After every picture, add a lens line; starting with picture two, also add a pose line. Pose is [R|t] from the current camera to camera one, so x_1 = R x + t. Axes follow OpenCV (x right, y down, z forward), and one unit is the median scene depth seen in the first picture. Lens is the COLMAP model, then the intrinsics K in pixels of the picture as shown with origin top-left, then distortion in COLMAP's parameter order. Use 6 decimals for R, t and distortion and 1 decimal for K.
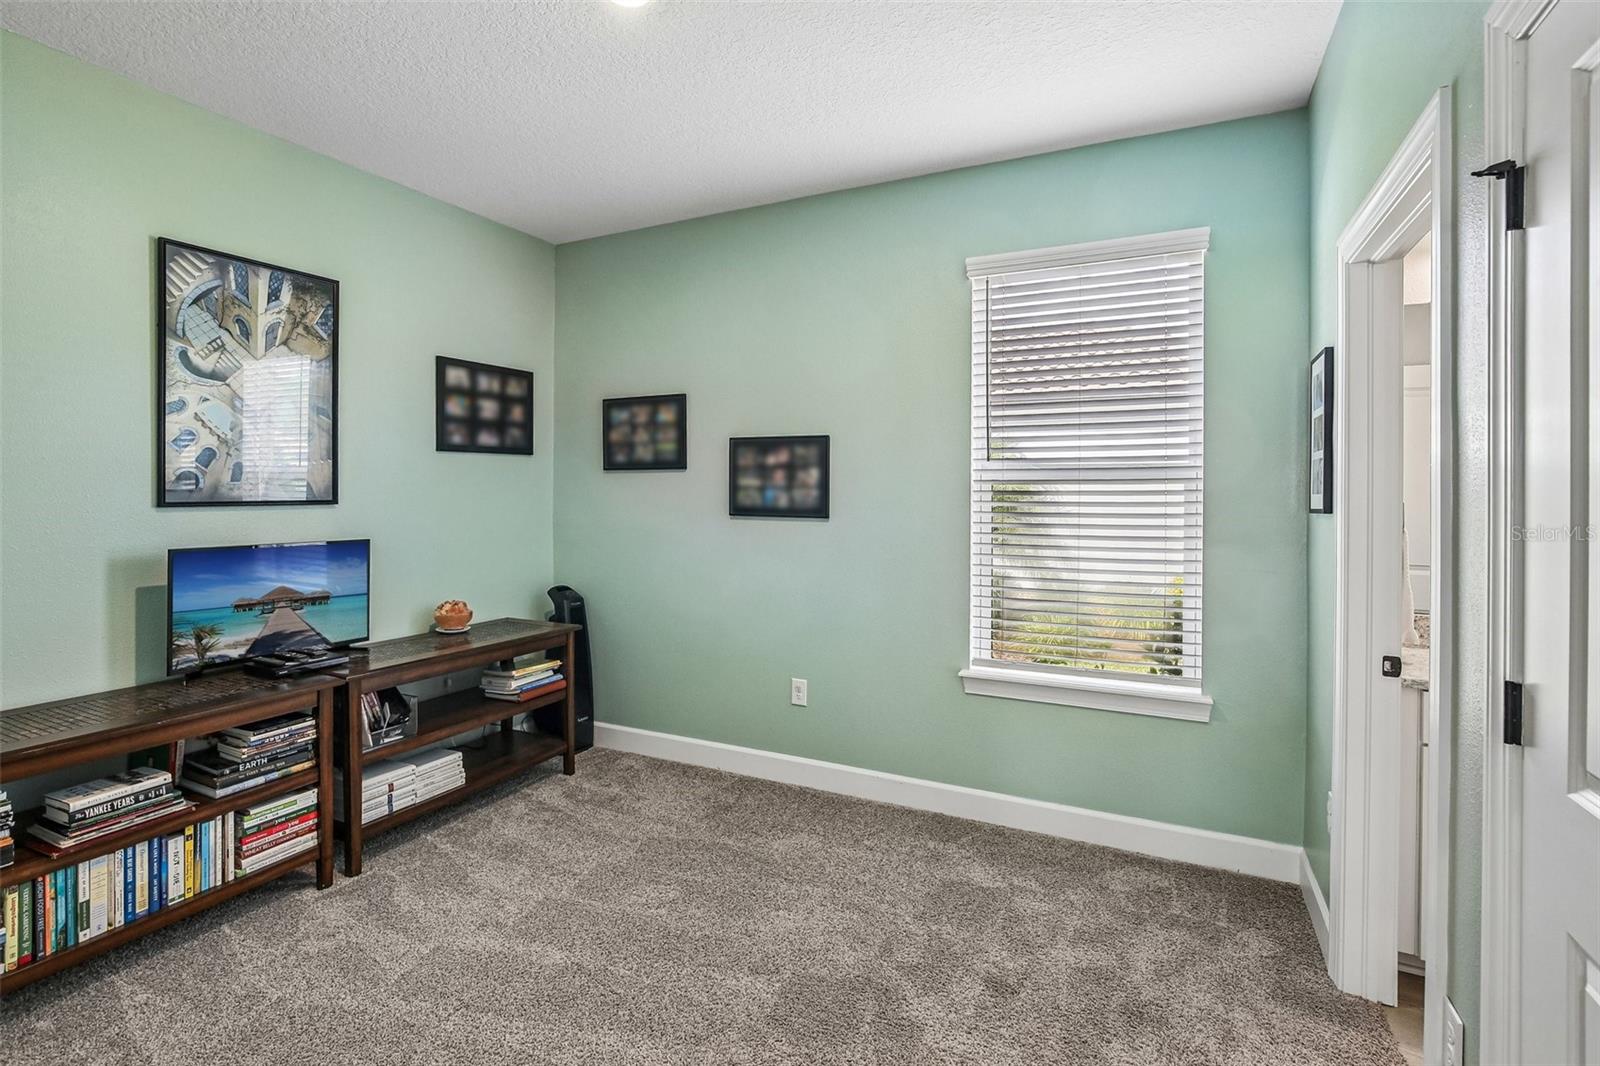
lens RADIAL K [[746.0, 0, 753.3], [0, 746.0, 489.4], [0, 0, 1]] dist [-0.016012, 0.002911]
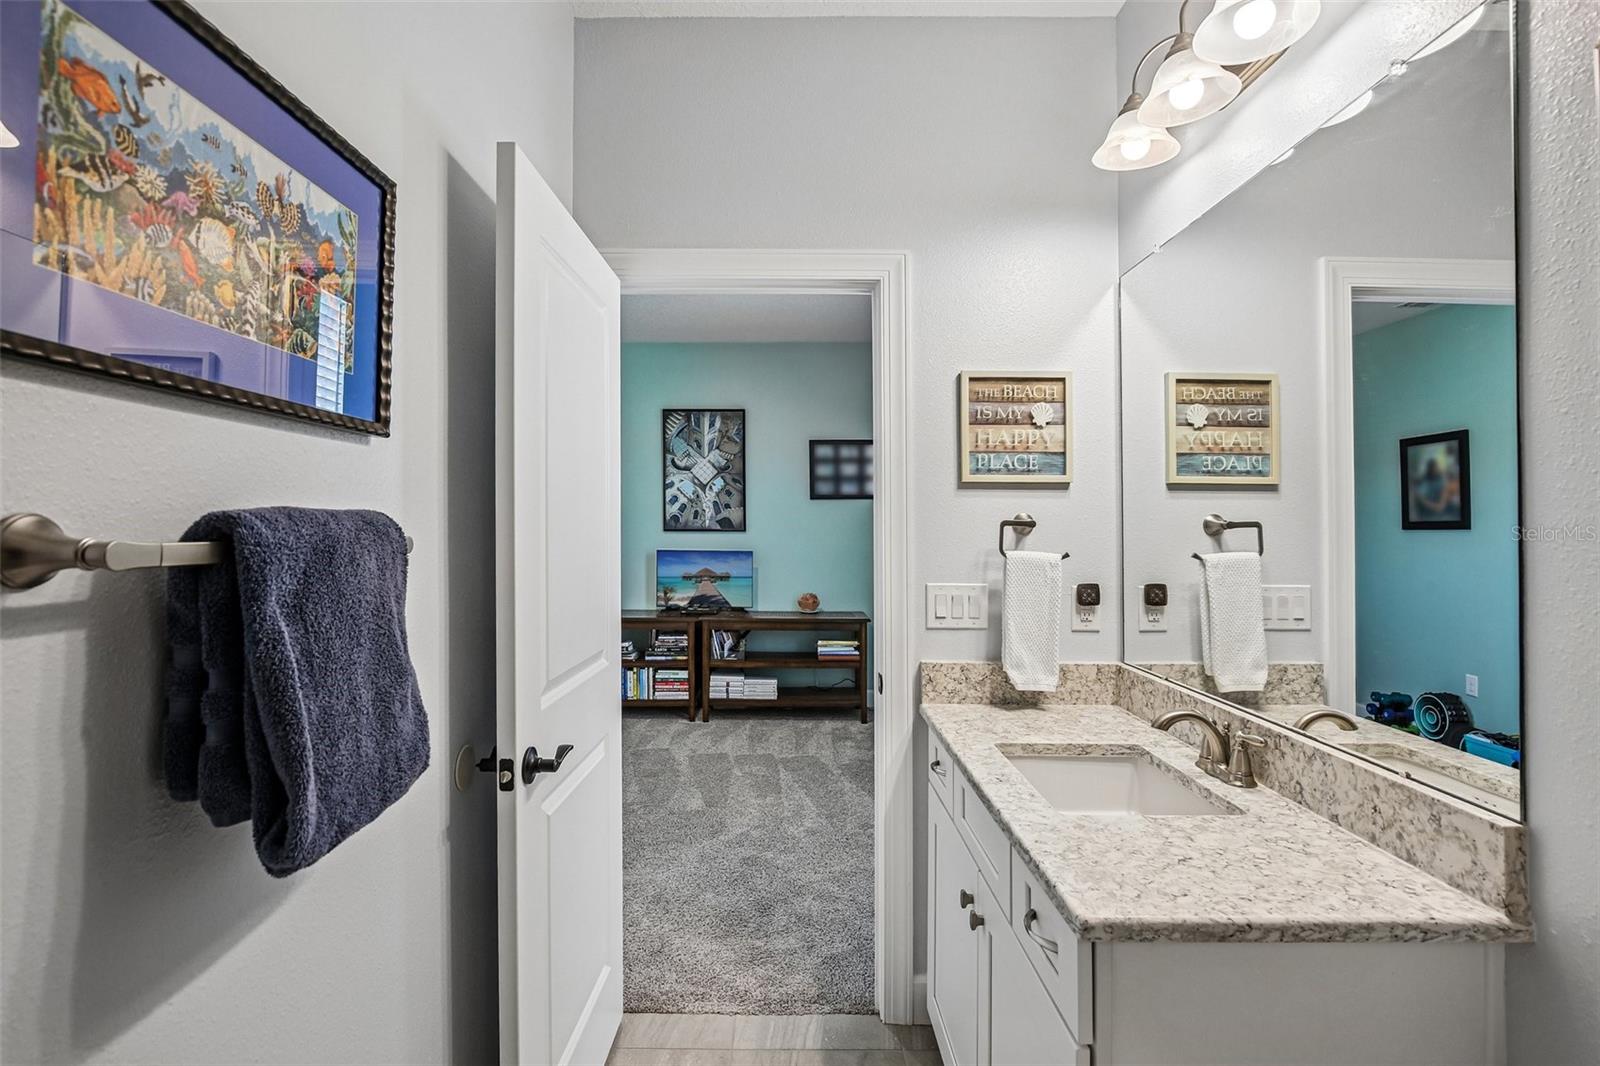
lens RADIAL K [[746.0, 0, 801.8], [0, 746.0, 521.6], [0, 0, 1]] dist [-0.016012, 0.002911]
pose [[0.462263, -0.010583, -0.886680, 1.292690], [-0.001122, 0.999921, -0.012519, 0.021681], [0.886742, 0.006782, 0.462215, 0.317457]]
